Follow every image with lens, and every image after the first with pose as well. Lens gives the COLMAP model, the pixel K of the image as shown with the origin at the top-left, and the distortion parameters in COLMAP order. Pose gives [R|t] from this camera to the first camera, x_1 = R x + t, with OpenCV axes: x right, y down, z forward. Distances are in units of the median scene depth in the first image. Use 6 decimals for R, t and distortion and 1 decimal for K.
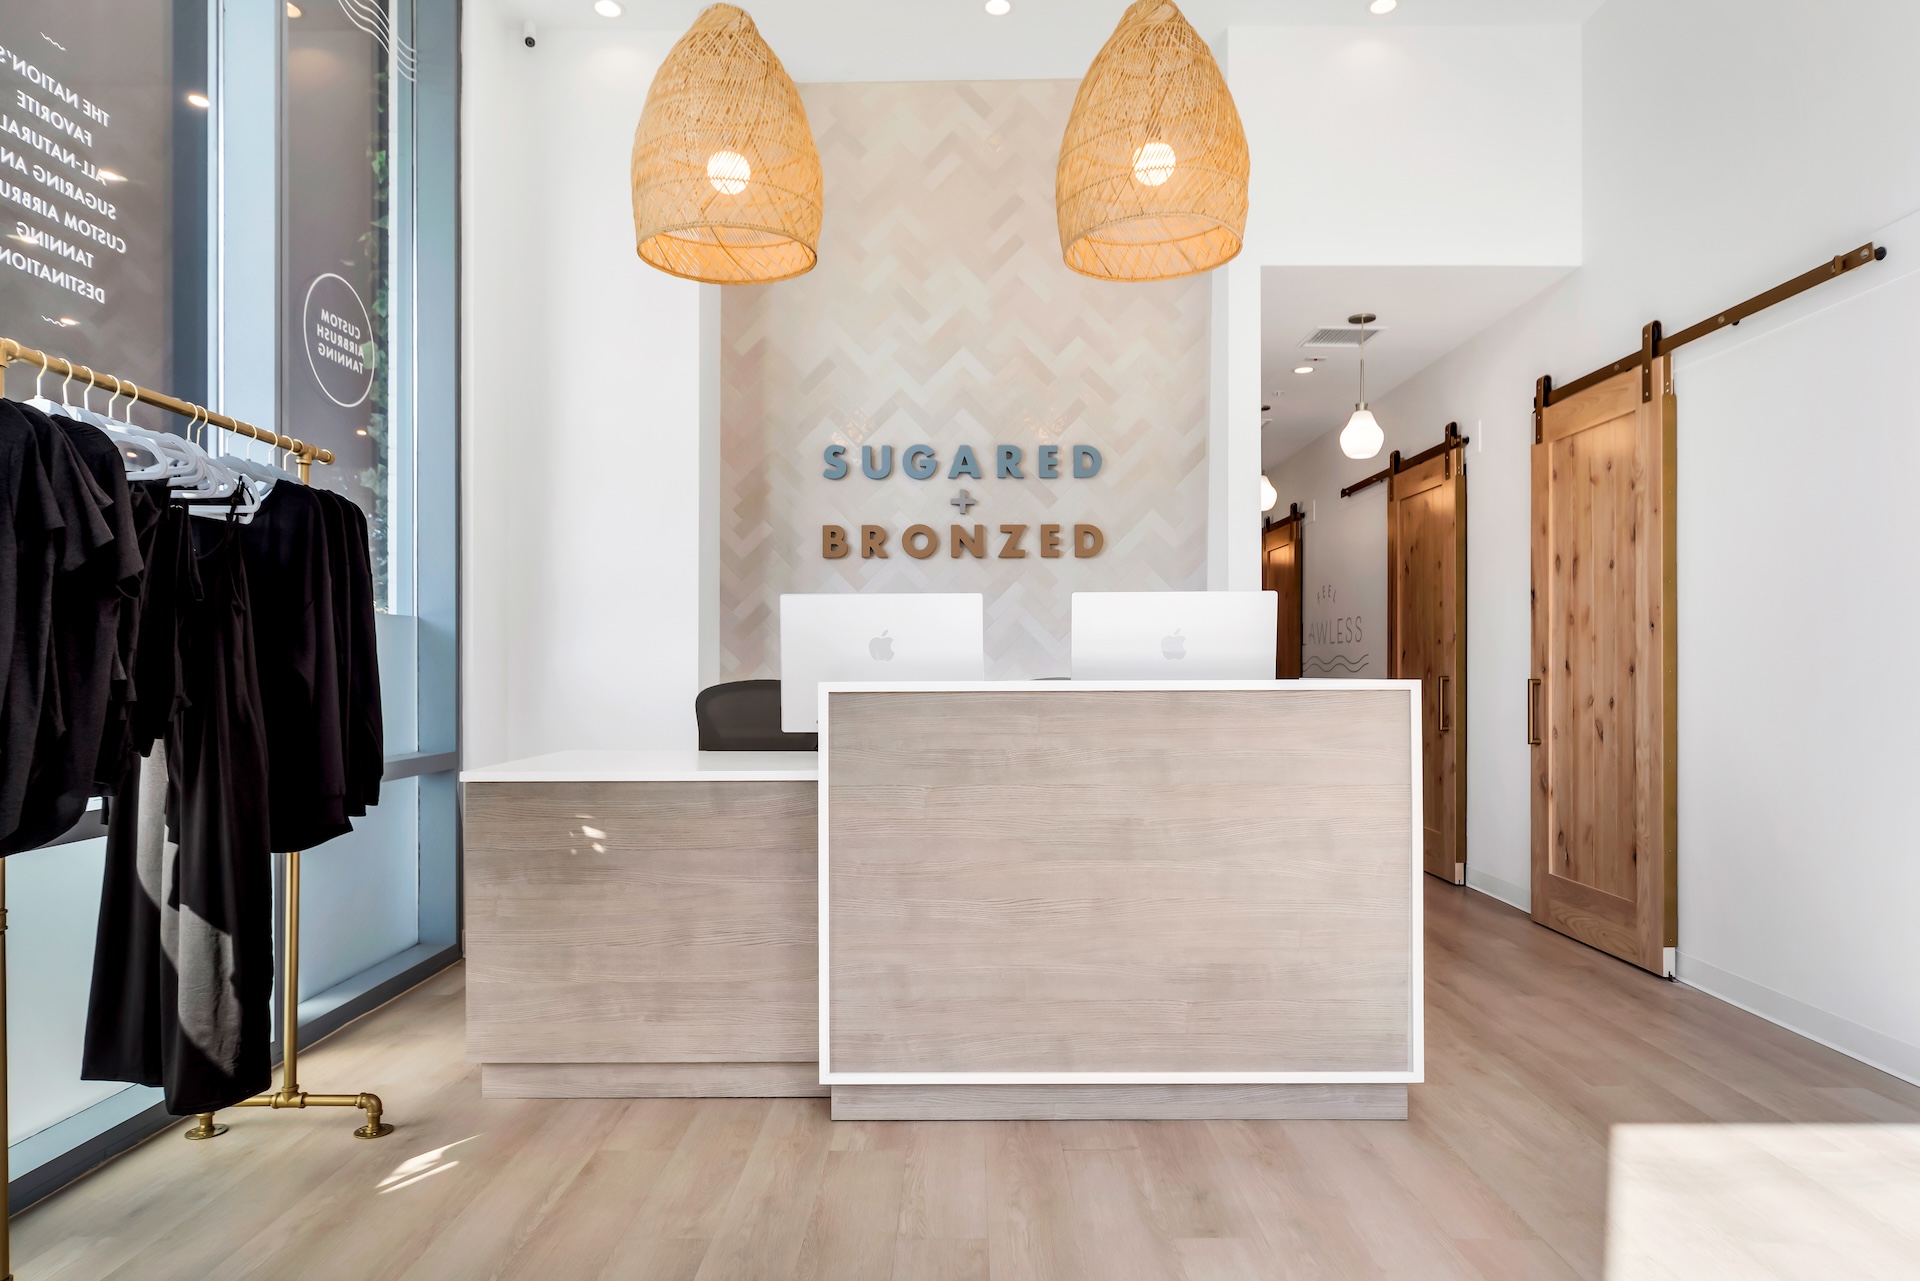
lens RADIAL K [[1134.5, 0, 966.4], [0, 1134.5, 662.8], [0, 0, 1]] dist [0.000061, 0.000116]
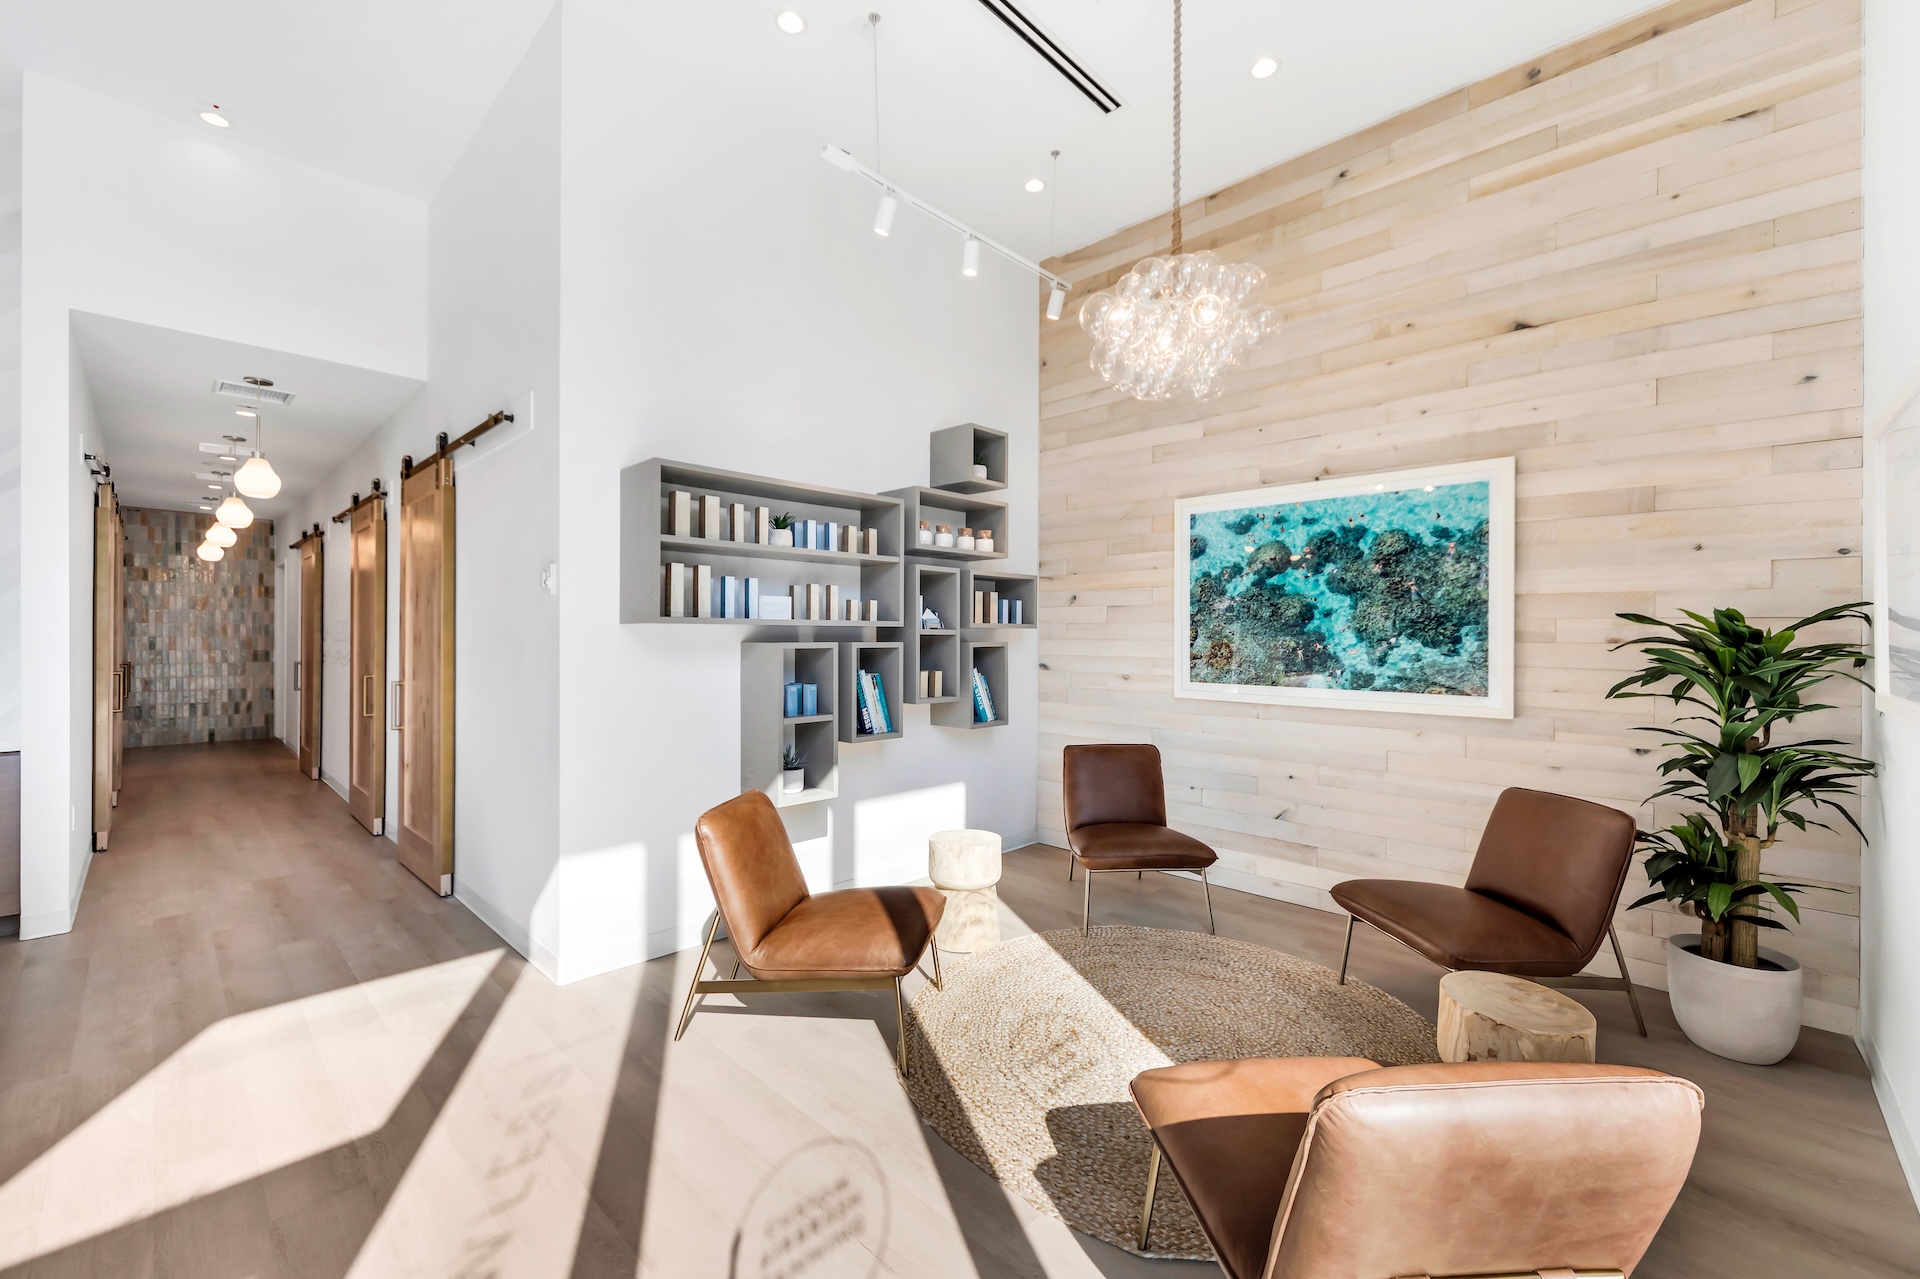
lens RADIAL K [[772.3, 0, 966.5], [0, 772.3, 634.0], [0, 0, 1]] dist [0.001500, -0.000220]
pose [[0.687709, 0.004382, 0.725973, 0.299585], [-0.004729, 0.999988, -0.001556, -0.043071], [-0.725971, -0.002363, 0.687721, -0.114520]]
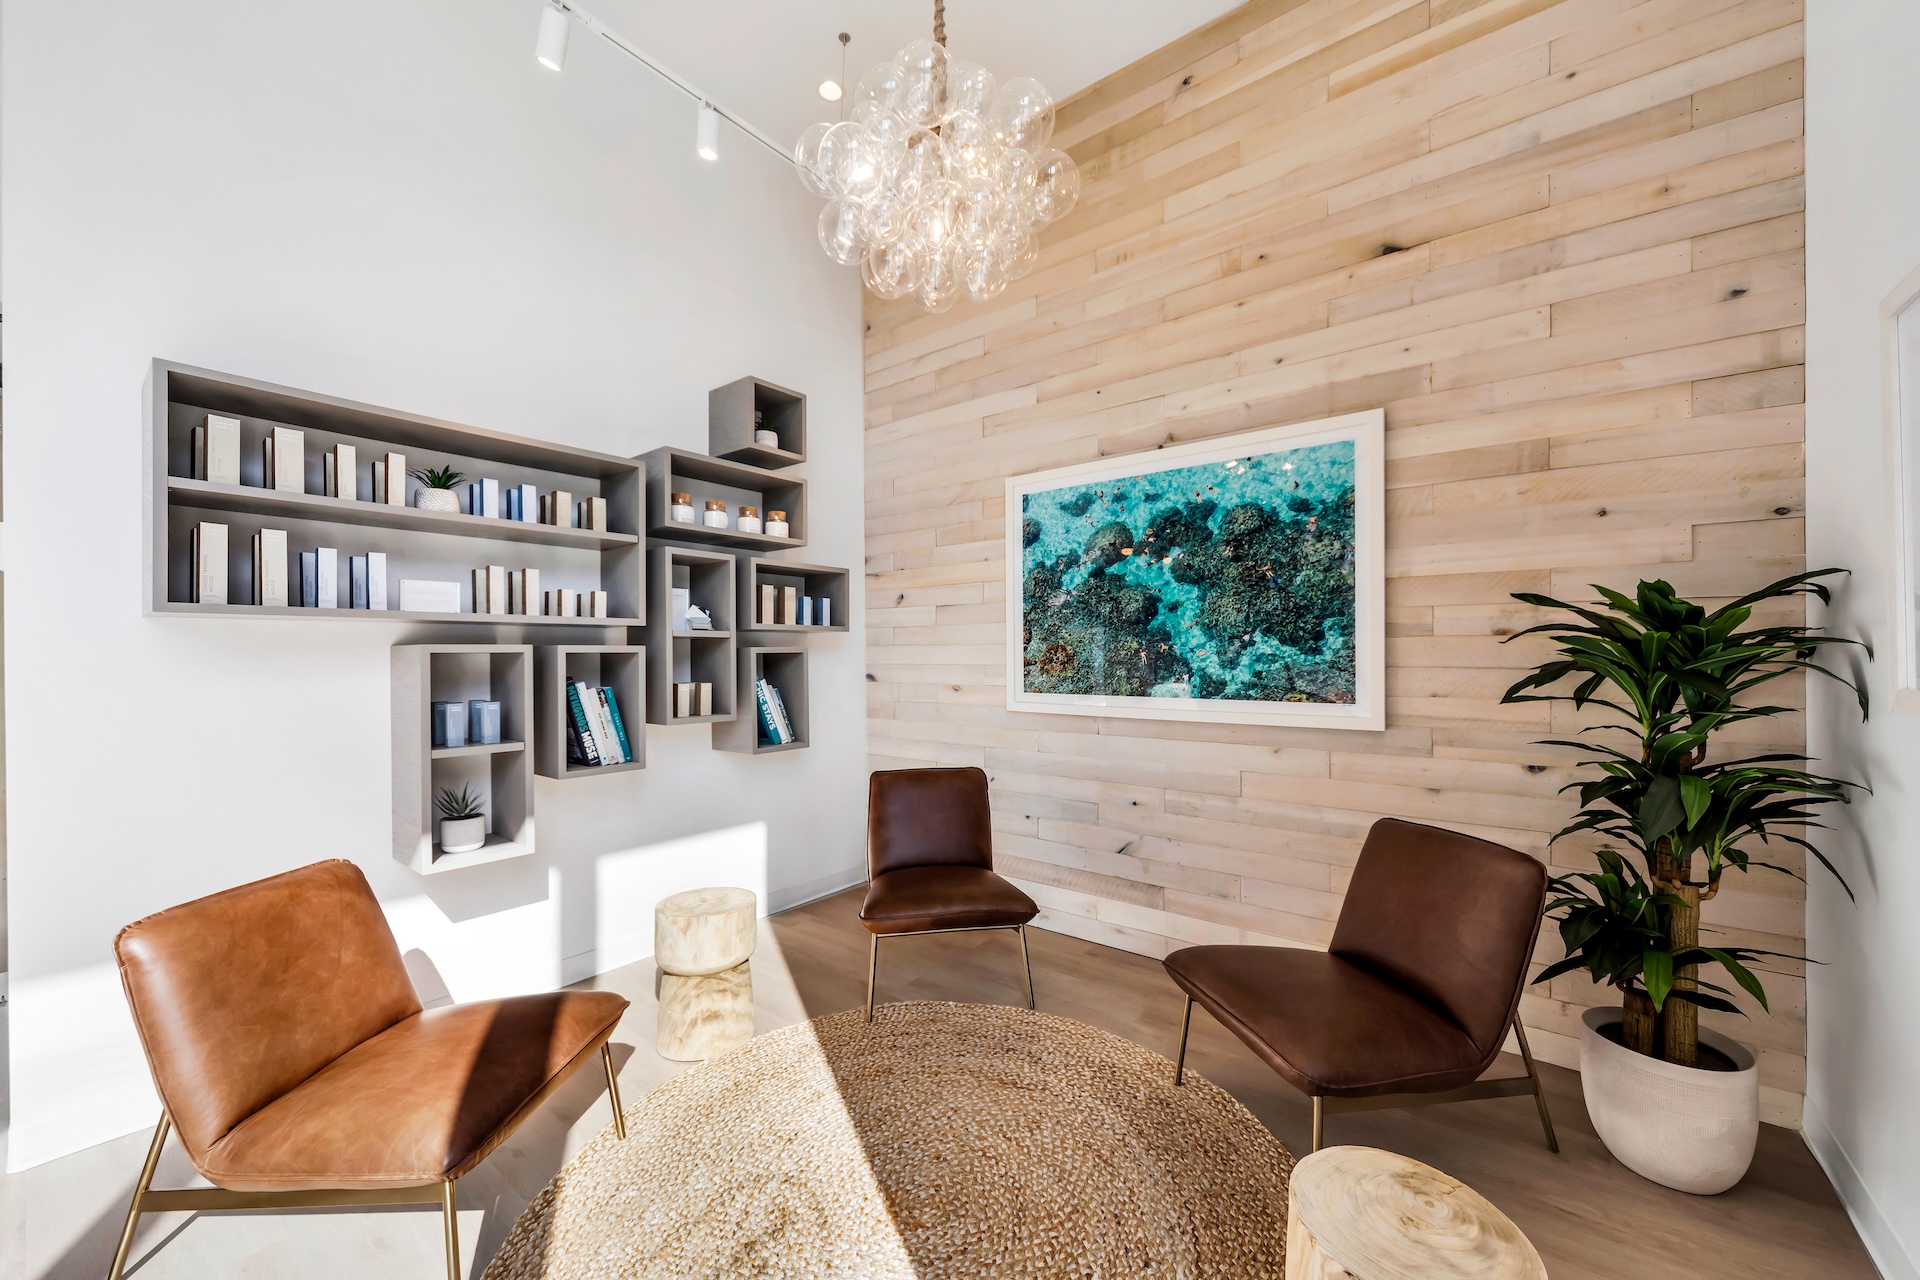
lens RADIAL K [[718.2, 0, 965.0], [0, 718.2, 654.1], [0, 0, 1]] dist [0.000557, 0.000121]
pose [[0.610601, -0.002168, 0.791935, 0.525811], [0.003990, 0.999992, -0.000338, -0.028124], [-0.791928, 0.003366, 0.610605, -0.073994]]
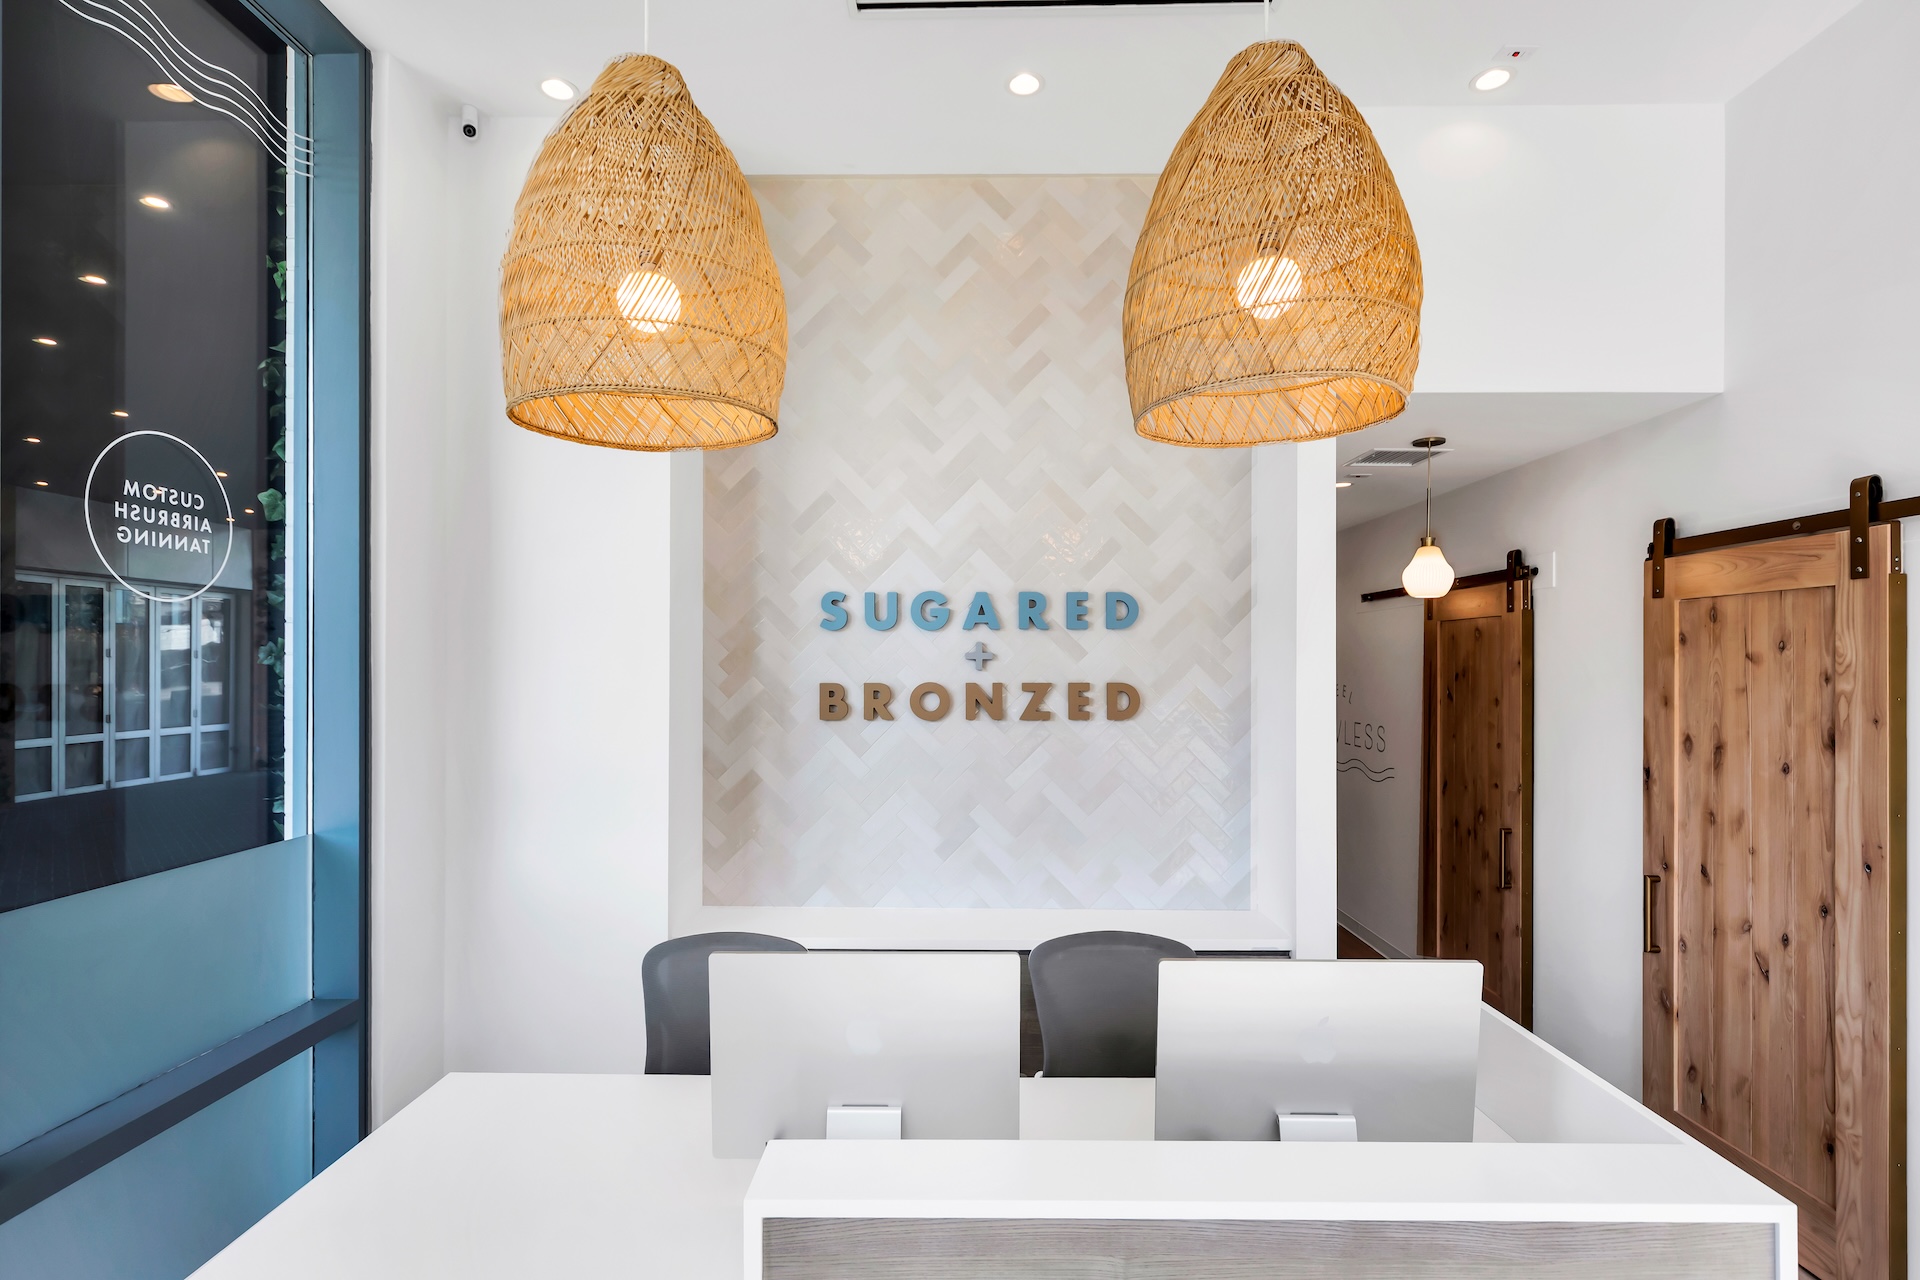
lens RADIAL K [[931.2, 0, 961.7], [0, 931.2, 663.5], [0, 0, 1]] dist [0.001935, -0.000105]
pose [[0.999919, 0.001676, -0.012585, -0.008085], [-0.001653, 0.999997, 0.001805, -0.144529], [0.012588, -0.001784, 0.999919, 0.294541]]
